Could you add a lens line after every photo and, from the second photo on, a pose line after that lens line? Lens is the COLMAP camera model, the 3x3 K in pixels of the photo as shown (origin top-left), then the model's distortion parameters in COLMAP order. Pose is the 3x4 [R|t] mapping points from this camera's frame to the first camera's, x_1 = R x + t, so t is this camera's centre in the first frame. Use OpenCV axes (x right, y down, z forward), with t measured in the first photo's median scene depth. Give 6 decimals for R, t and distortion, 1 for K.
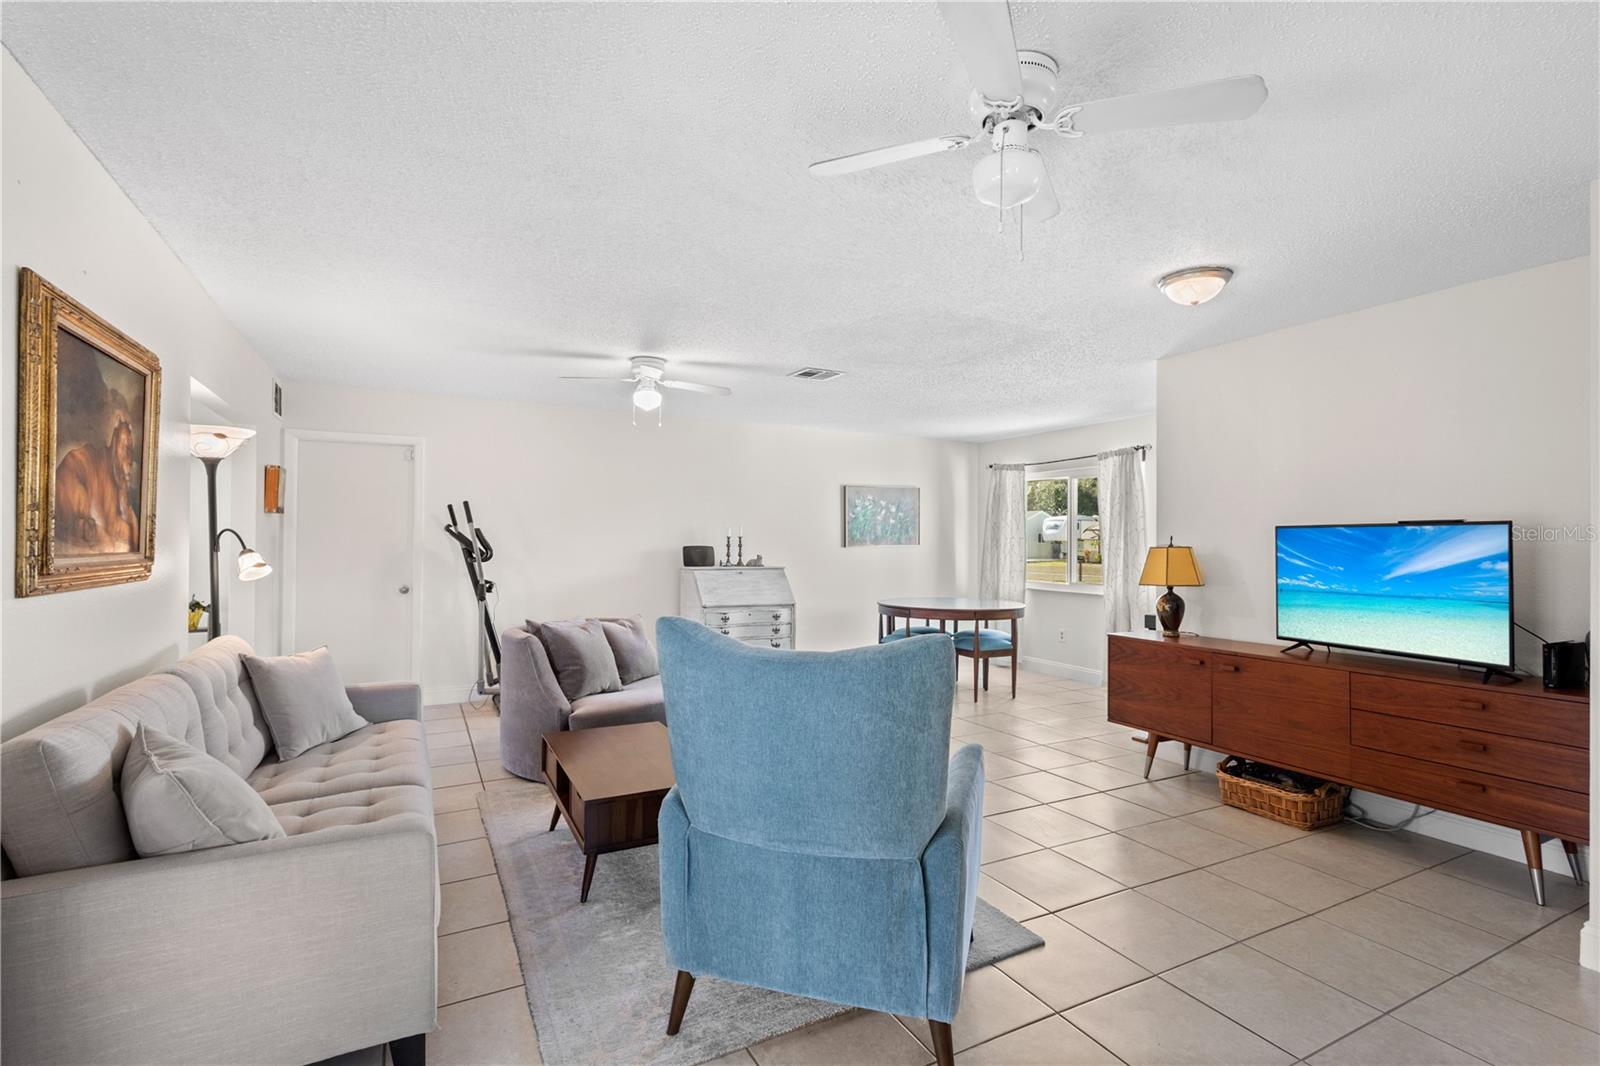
lens RADIAL K [[755.5, 0, 807.4], [0, 755.5, 539.1], [0, 0, 1]] dist [0.014122, -0.004089]
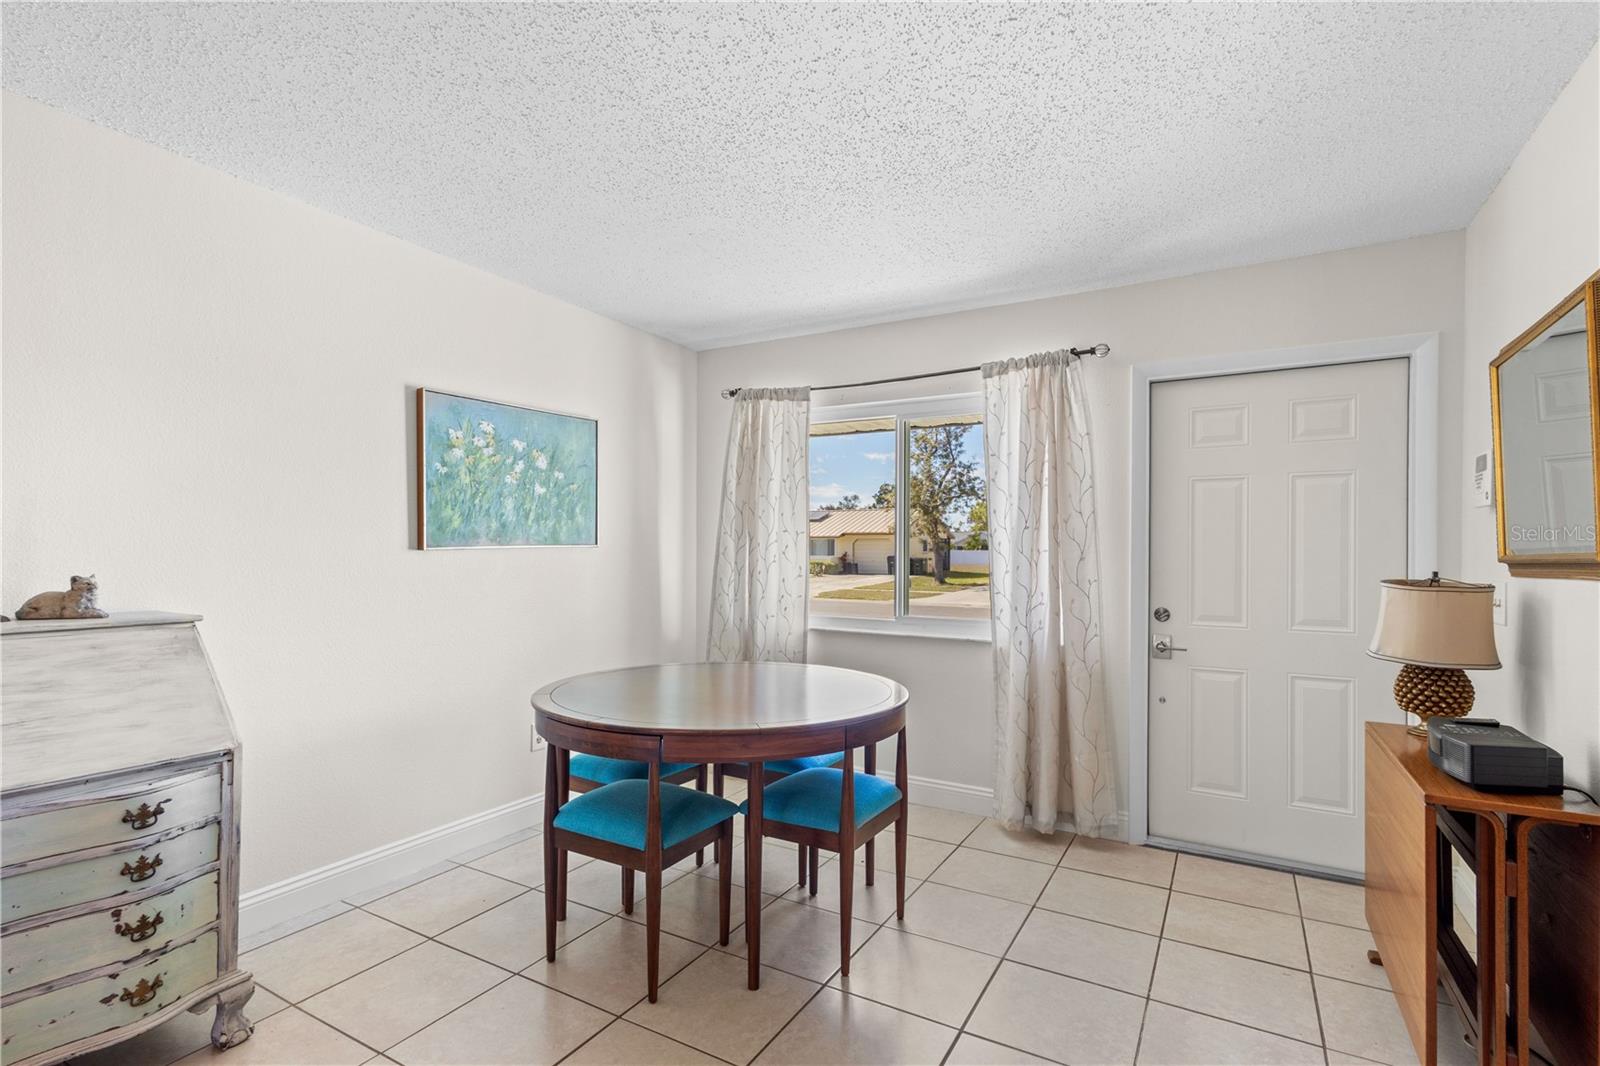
lens RADIAL K [[755.5, 0, 803.2], [0, 755.5, 553.4], [0, 0, 1]] dist [0.014122, -0.004089]
pose [[0.849468, -0.002538, 0.527634, 0.015904], [-0.003721, 0.999935, 0.010800, 0.010376], [-0.527627, -0.011138, 0.849403, 0.765507]]
